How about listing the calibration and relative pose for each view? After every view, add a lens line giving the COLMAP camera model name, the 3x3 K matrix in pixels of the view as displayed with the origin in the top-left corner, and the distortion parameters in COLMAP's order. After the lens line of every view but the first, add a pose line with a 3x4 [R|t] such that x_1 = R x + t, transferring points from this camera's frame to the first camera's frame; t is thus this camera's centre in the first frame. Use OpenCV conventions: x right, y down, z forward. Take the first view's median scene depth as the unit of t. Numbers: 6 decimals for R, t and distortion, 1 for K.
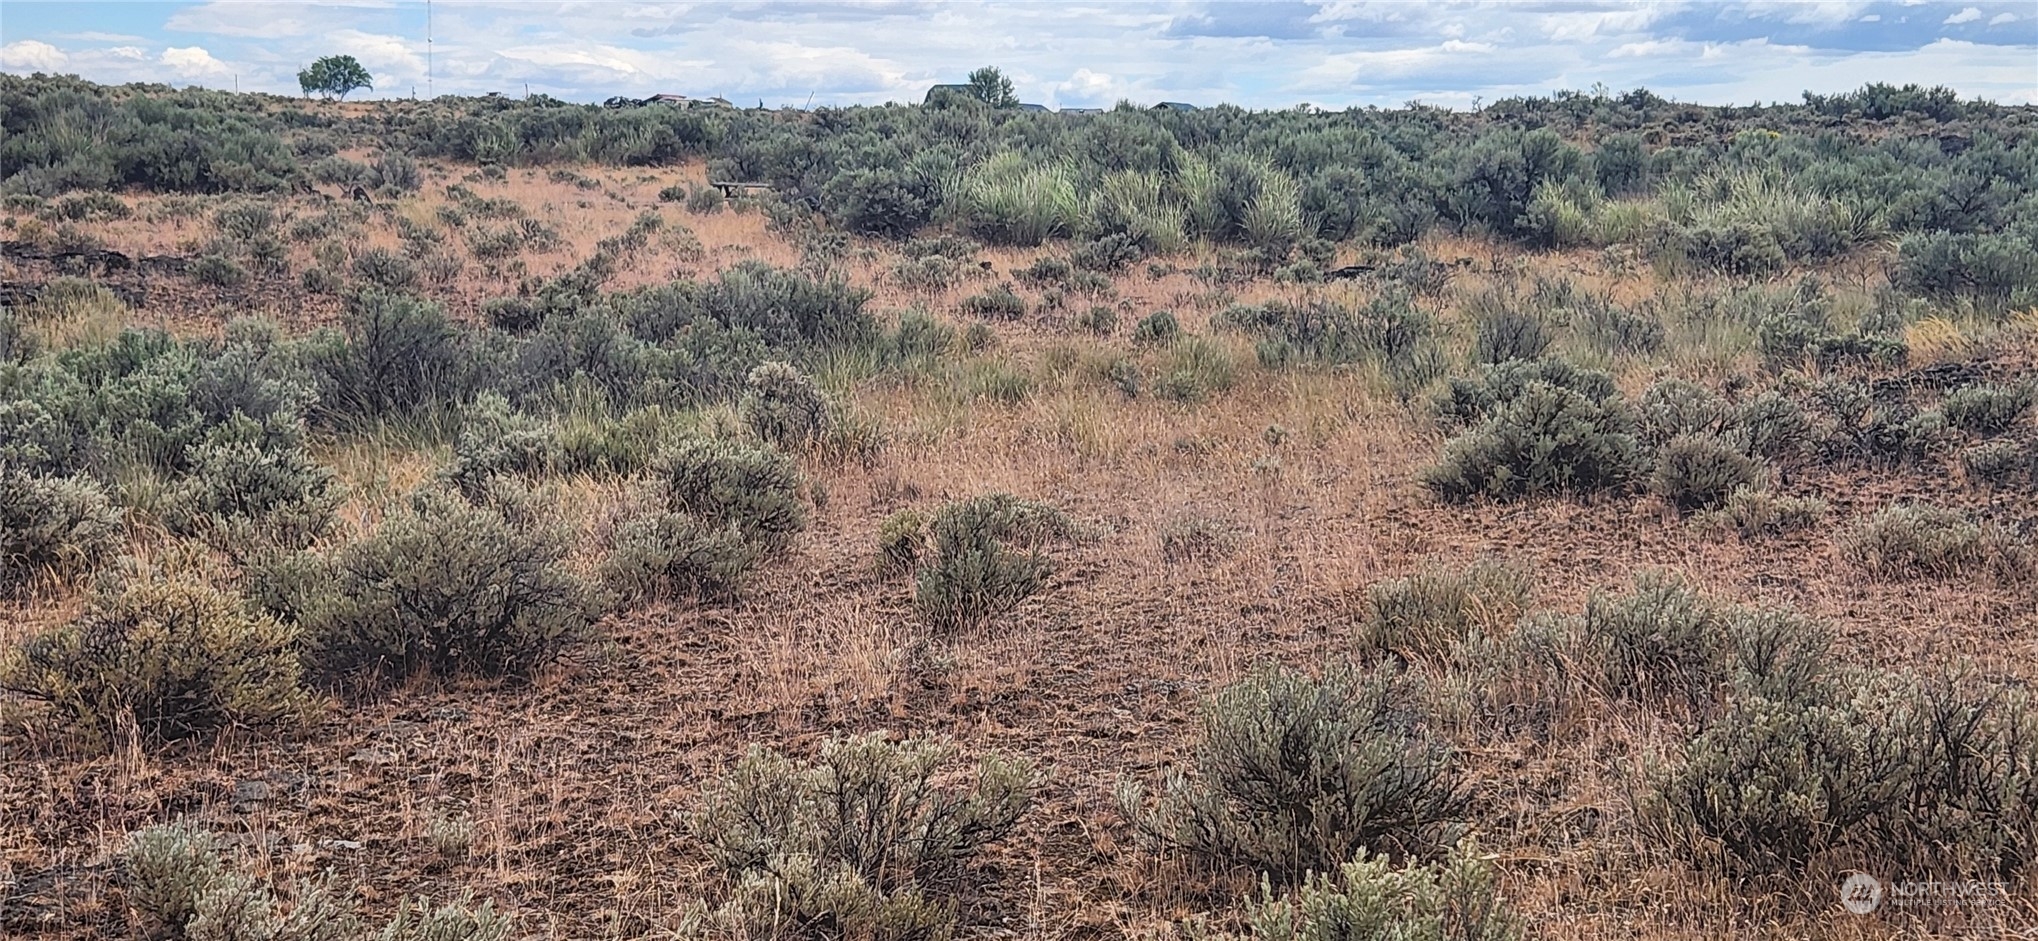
lens RADIAL K [[1266.2, 0, 1020.5], [0, 1266.2, 479.0], [0, 0, 1]] dist [0.002096, -0.005087]
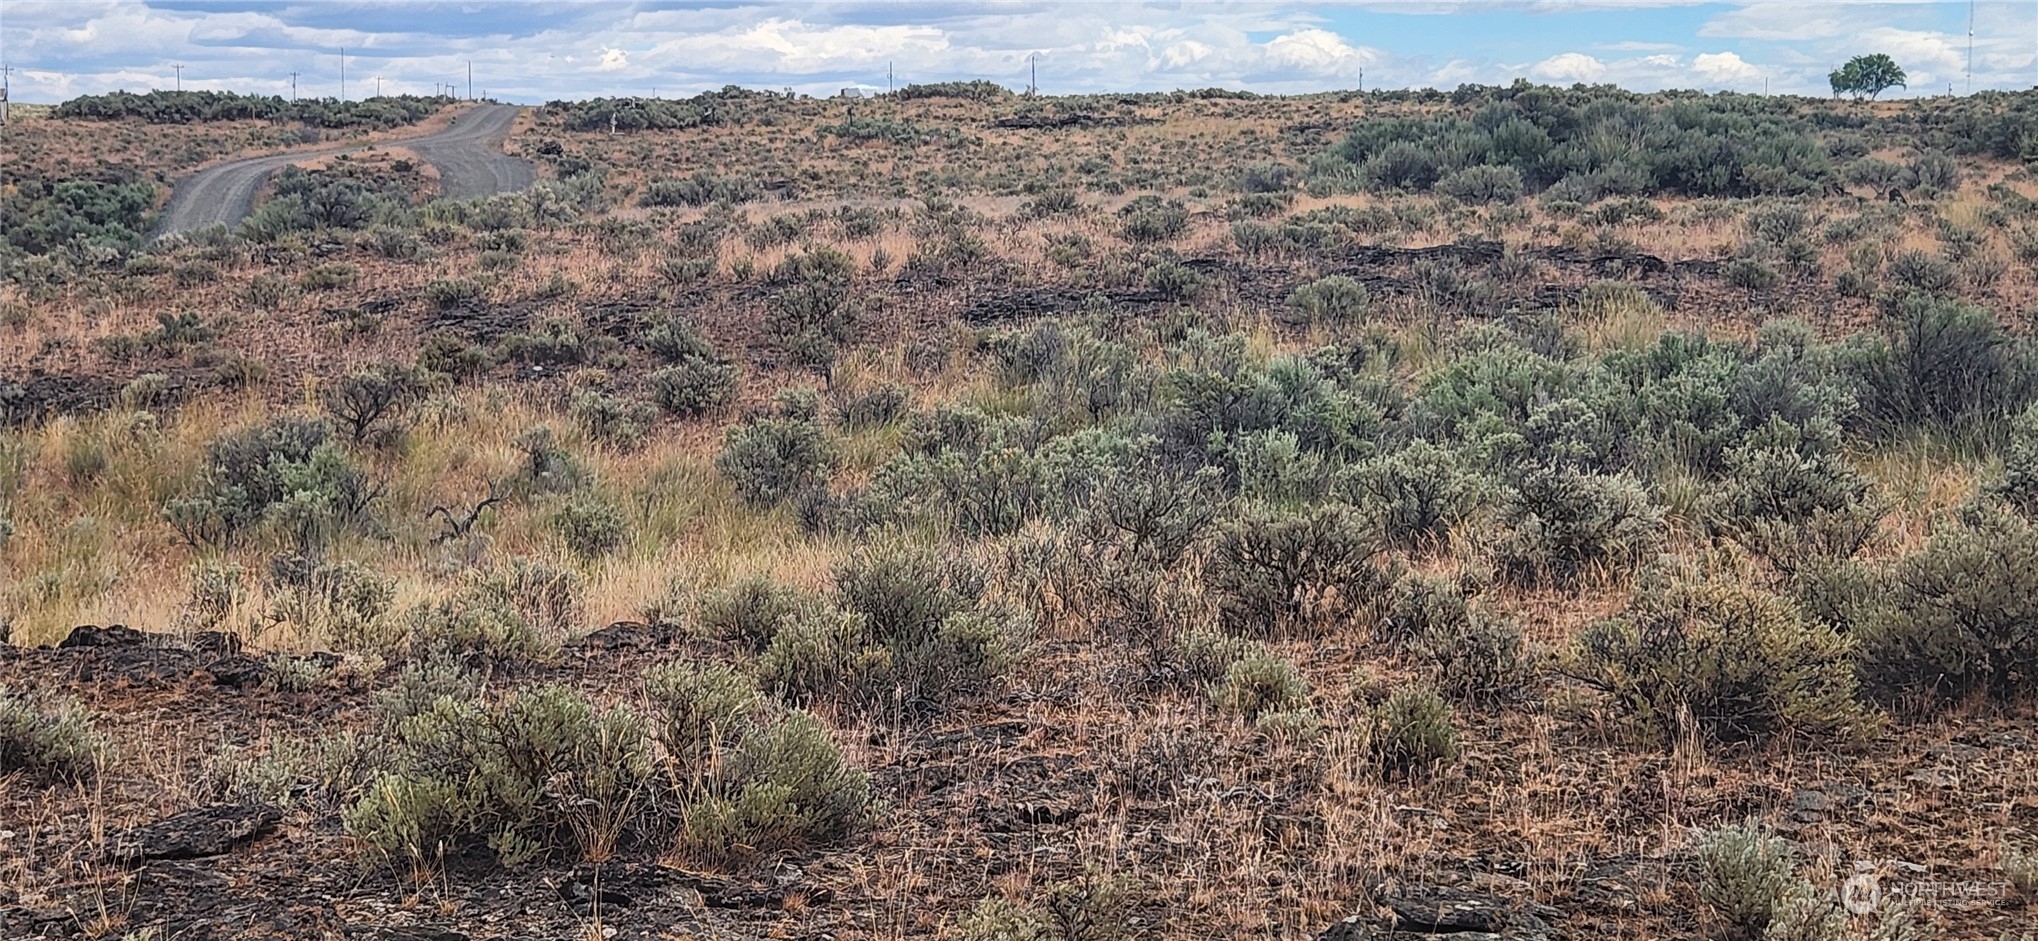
lens RADIAL K [[1266.2, 0, 1021.0], [0, 1266.2, 459.8], [0, 0, 1]] dist [0.002096, -0.005087]
pose [[0.957599, 0.042773, -0.284912, -0.902248], [-0.044529, 0.999008, 0.000316, 0.007489], [0.284643, 0.012385, 0.958554, -0.123204]]
